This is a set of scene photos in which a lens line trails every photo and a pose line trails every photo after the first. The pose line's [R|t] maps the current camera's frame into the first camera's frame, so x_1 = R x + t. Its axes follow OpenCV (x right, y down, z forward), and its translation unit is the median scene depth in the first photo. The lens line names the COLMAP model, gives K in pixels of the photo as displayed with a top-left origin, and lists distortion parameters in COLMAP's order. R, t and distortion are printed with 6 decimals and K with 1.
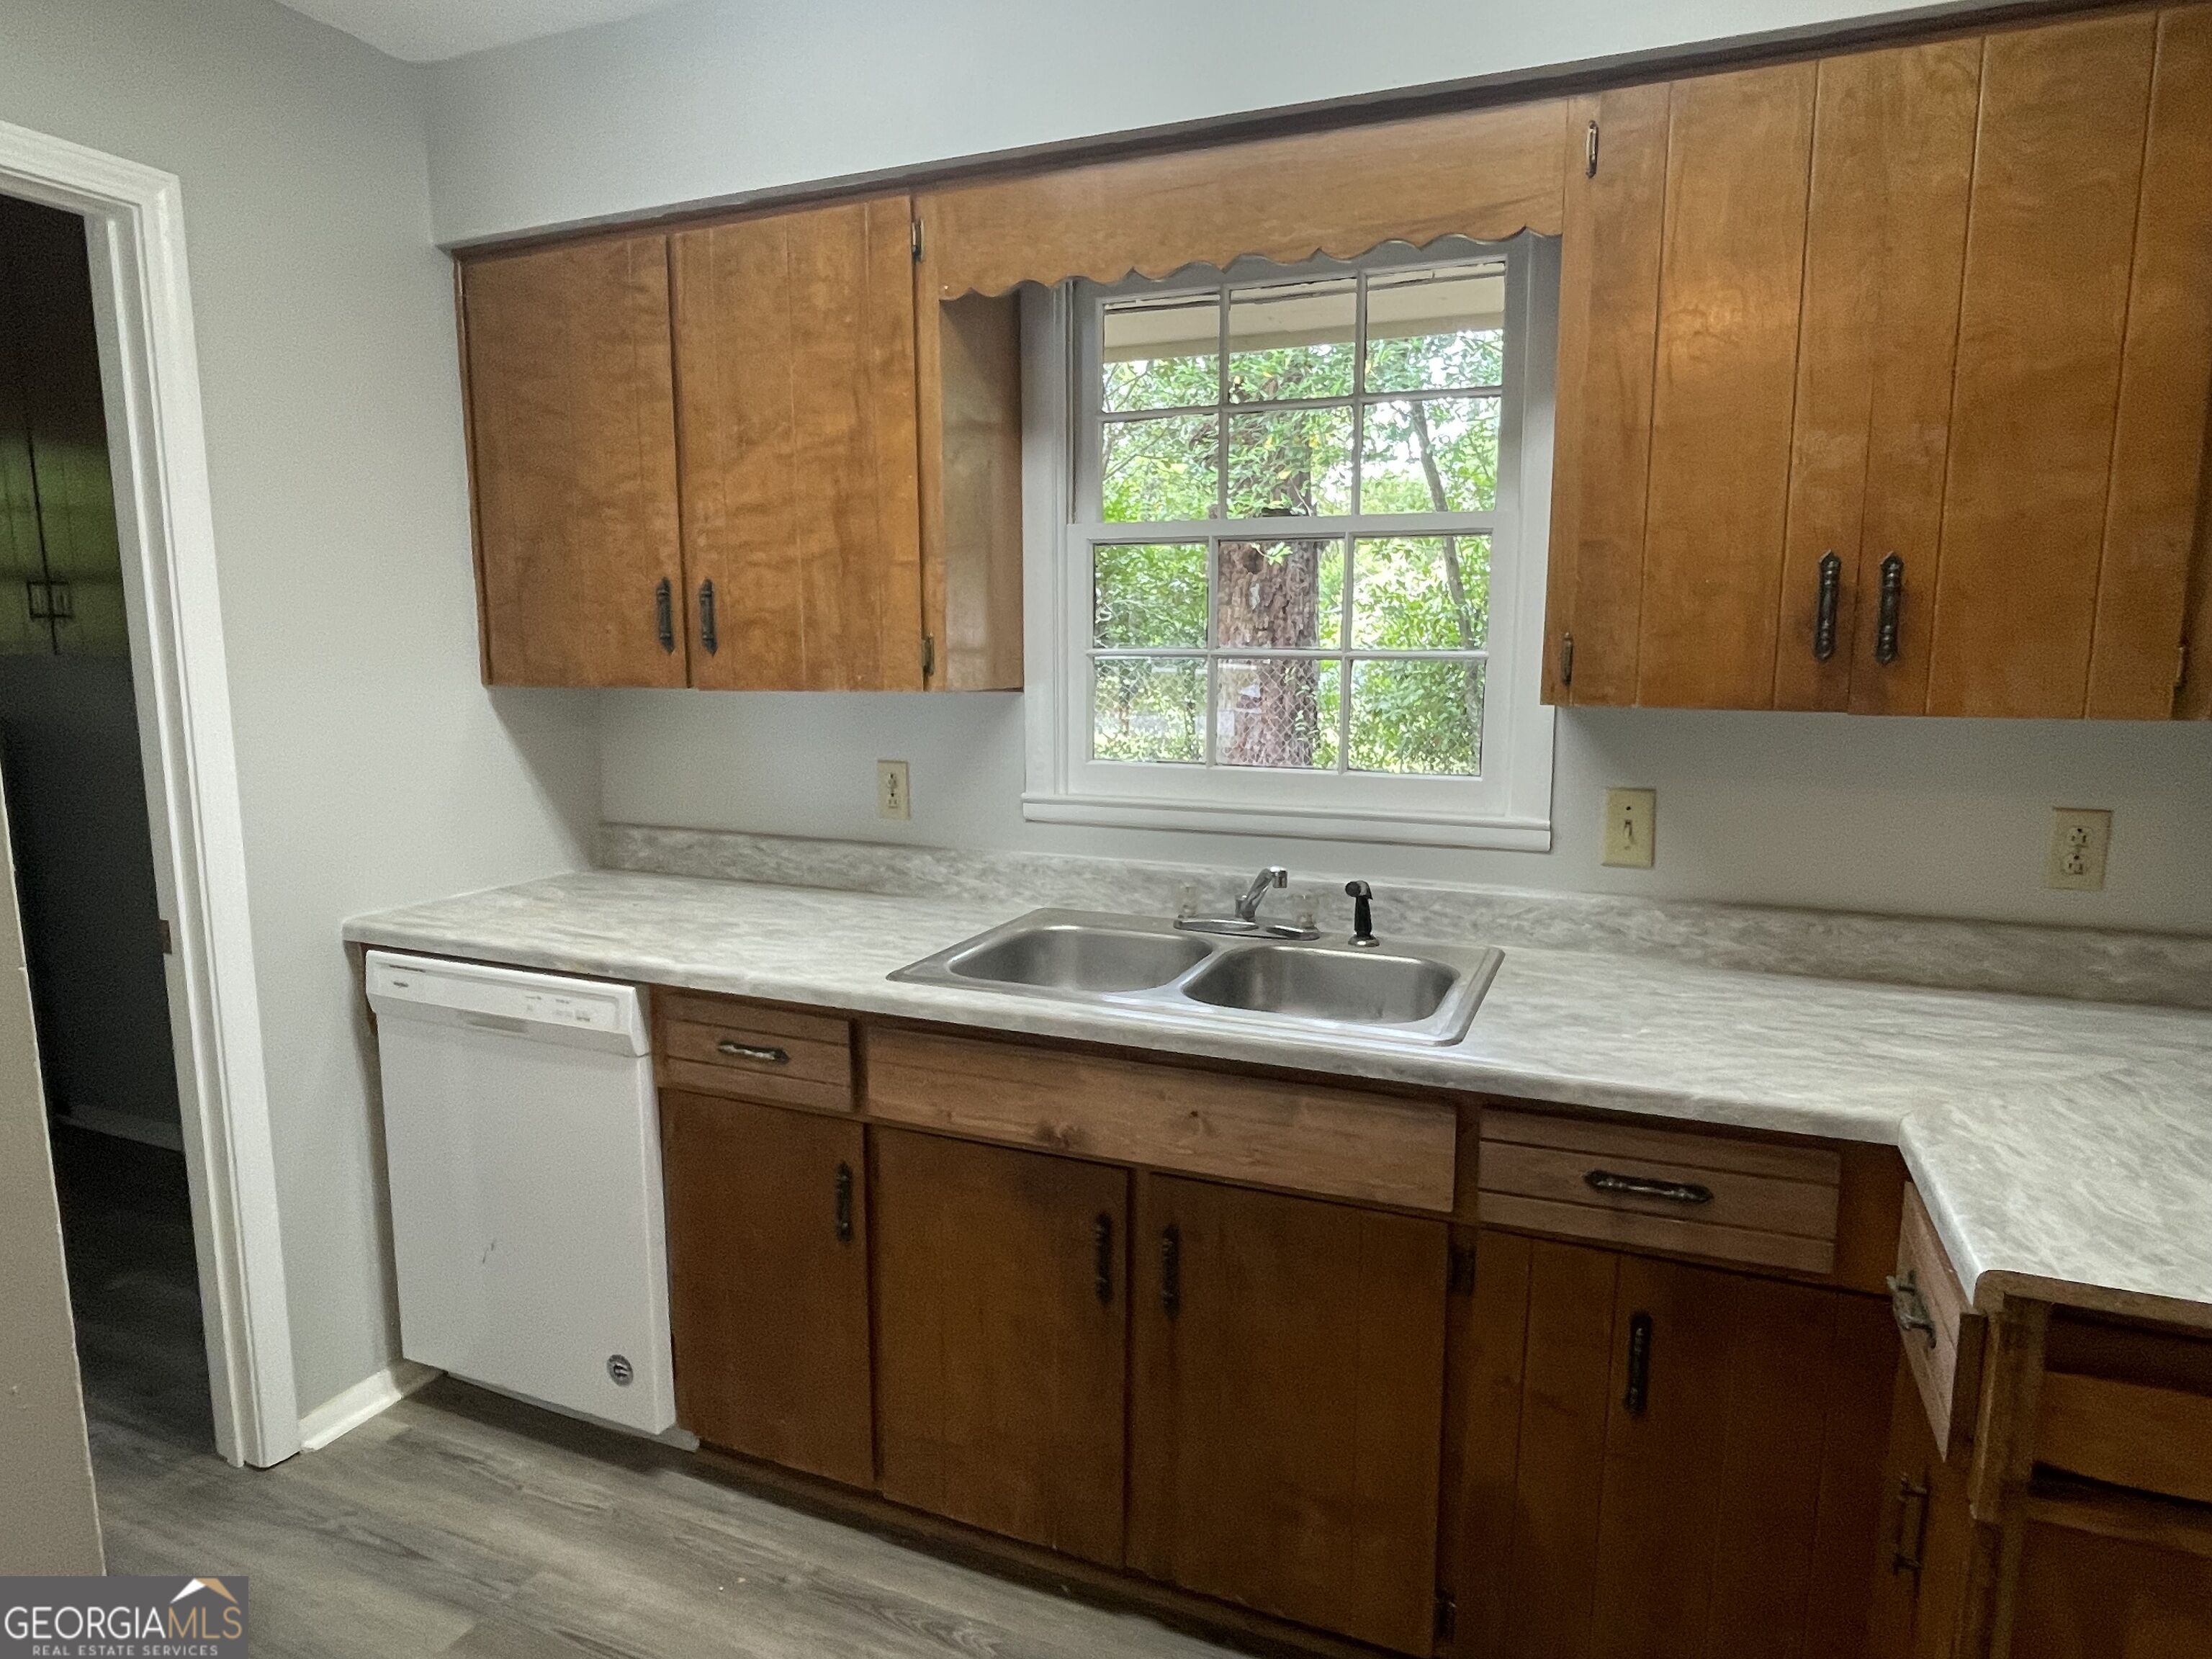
lens RADIAL K [[1326.0, 0, 1106.0], [0, 1326.0, 829.5], [0, 0, 1]] dist [-0.002643, -0.000403]
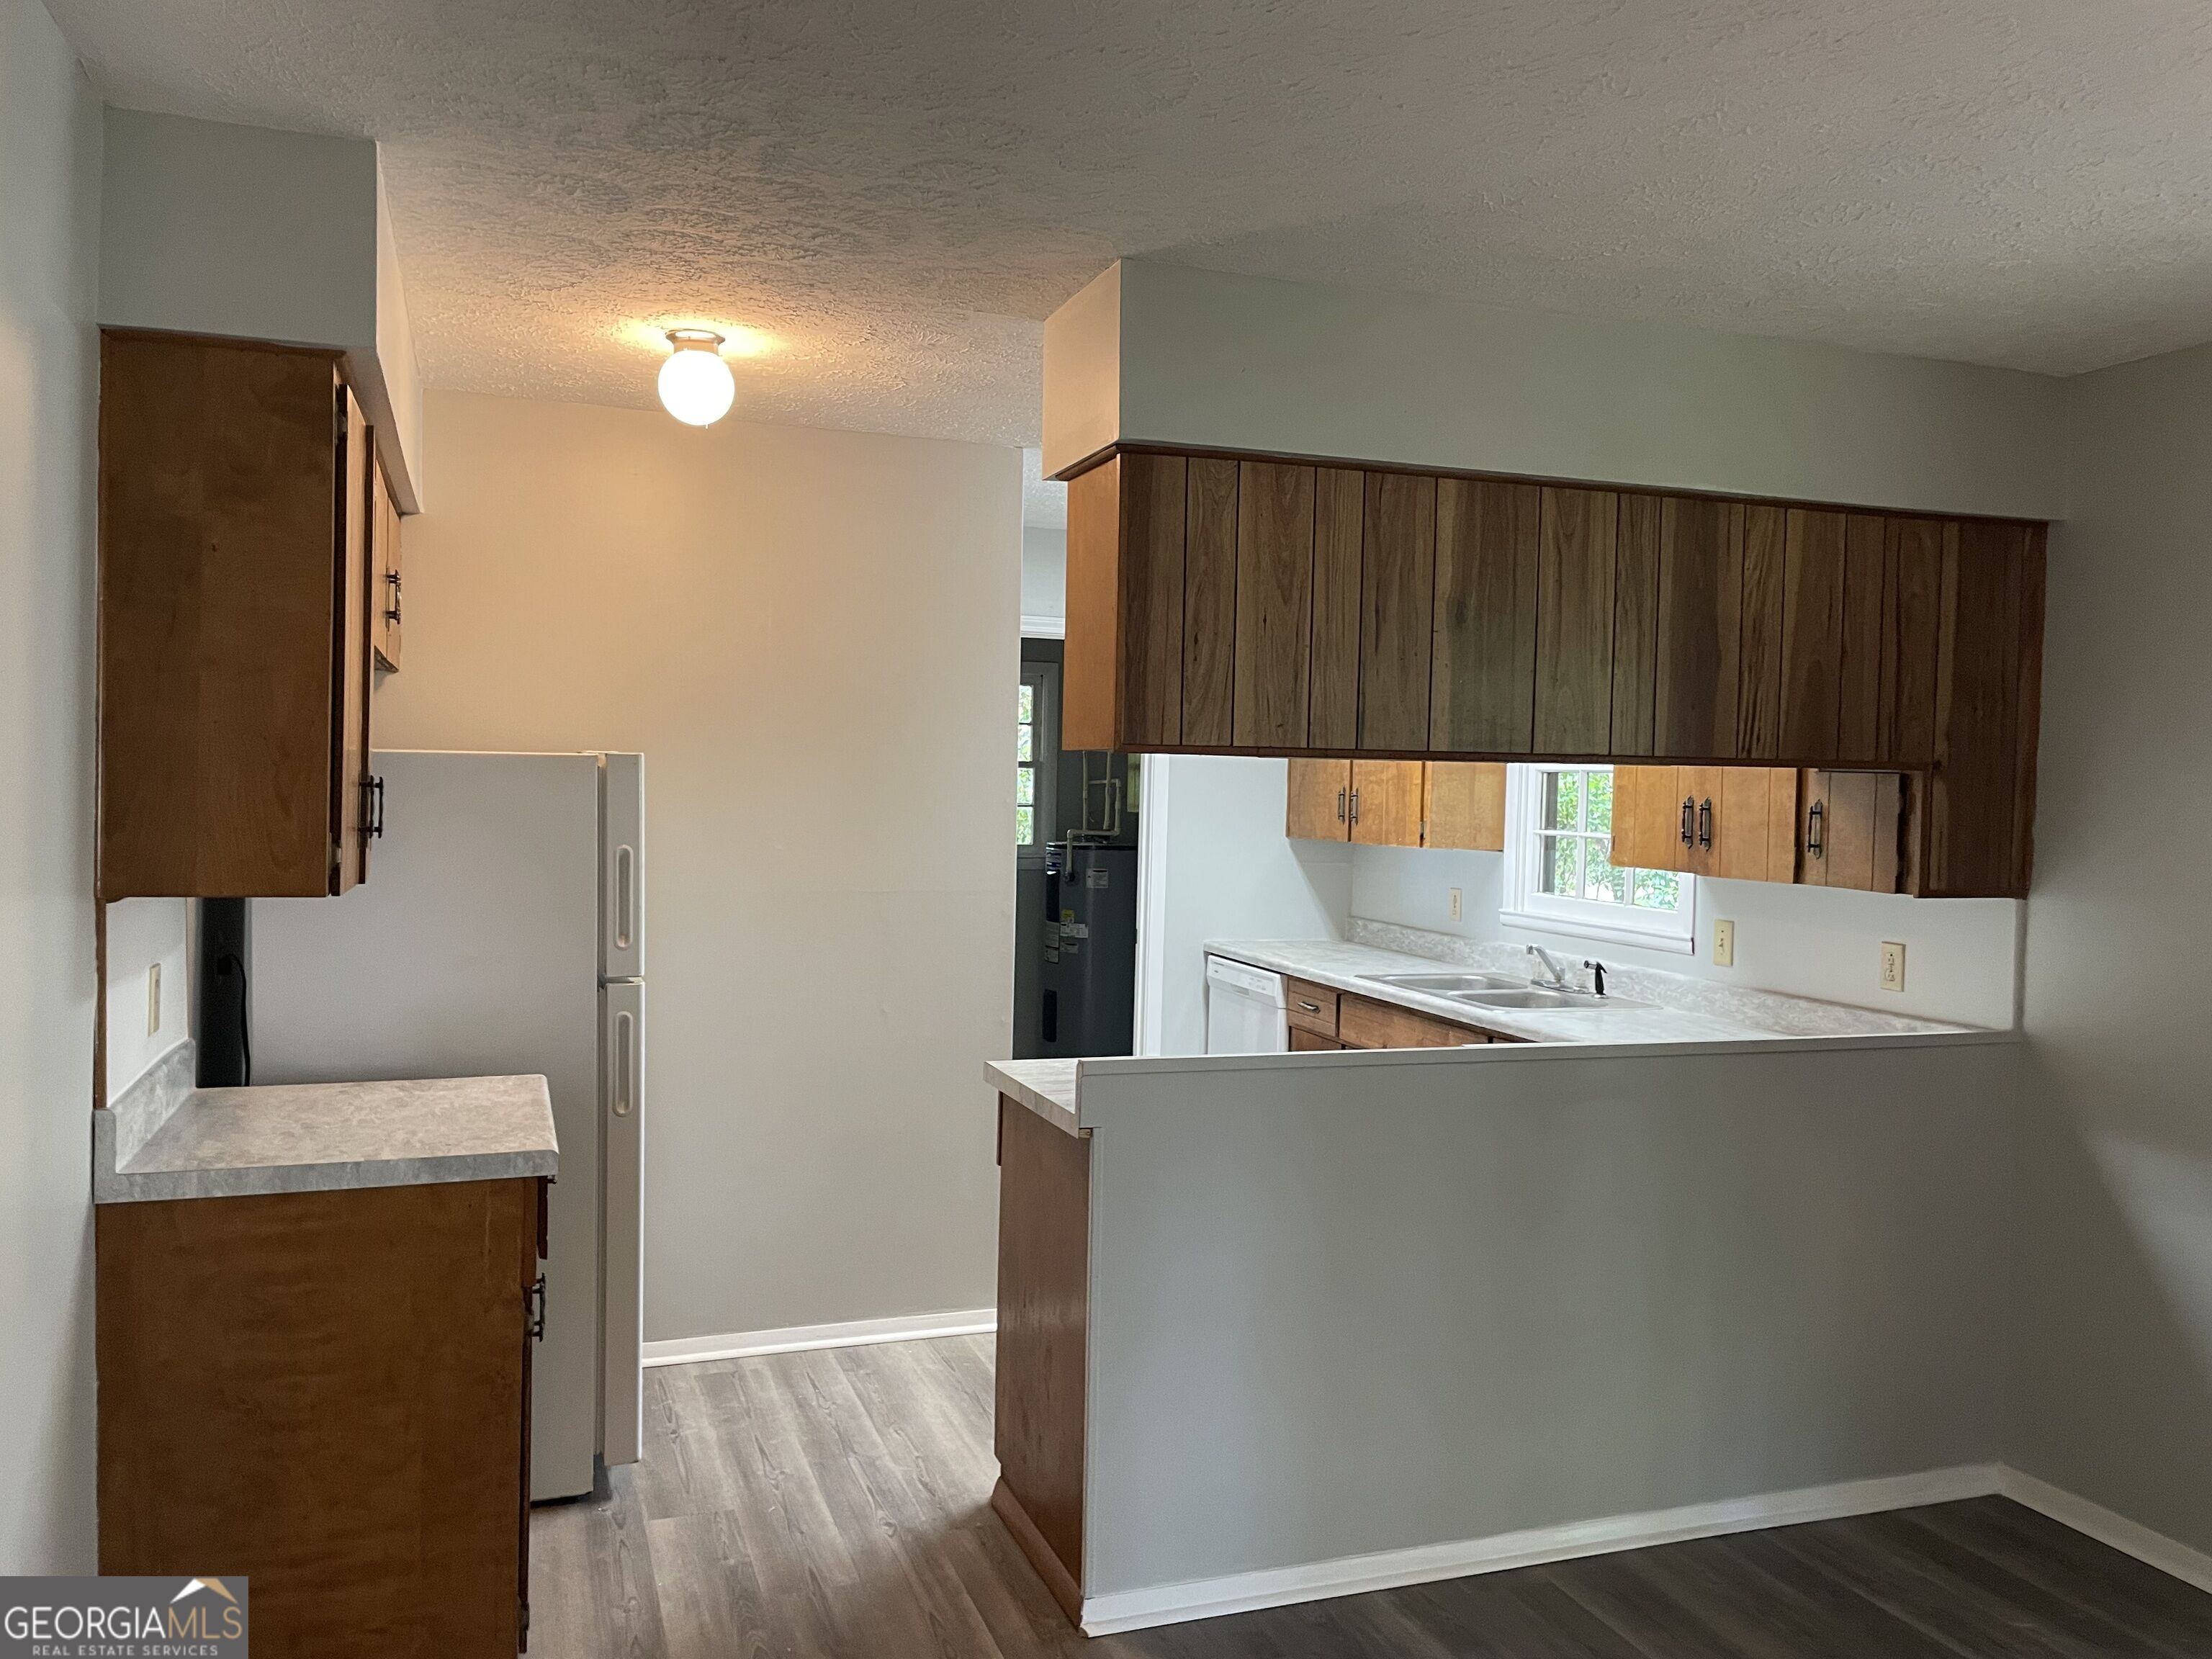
lens RADIAL K [[1668.4, 0, 1103.3], [0, 1668.4, 806.6], [0, 0, 1]] dist [0.103890, -0.109379]
pose [[0.680842, 0.028403, -0.731880, 1.368432], [-0.131394, 0.987774, -0.083897, 0.107961], [0.720548, 0.153285, 0.676250, -1.044718]]
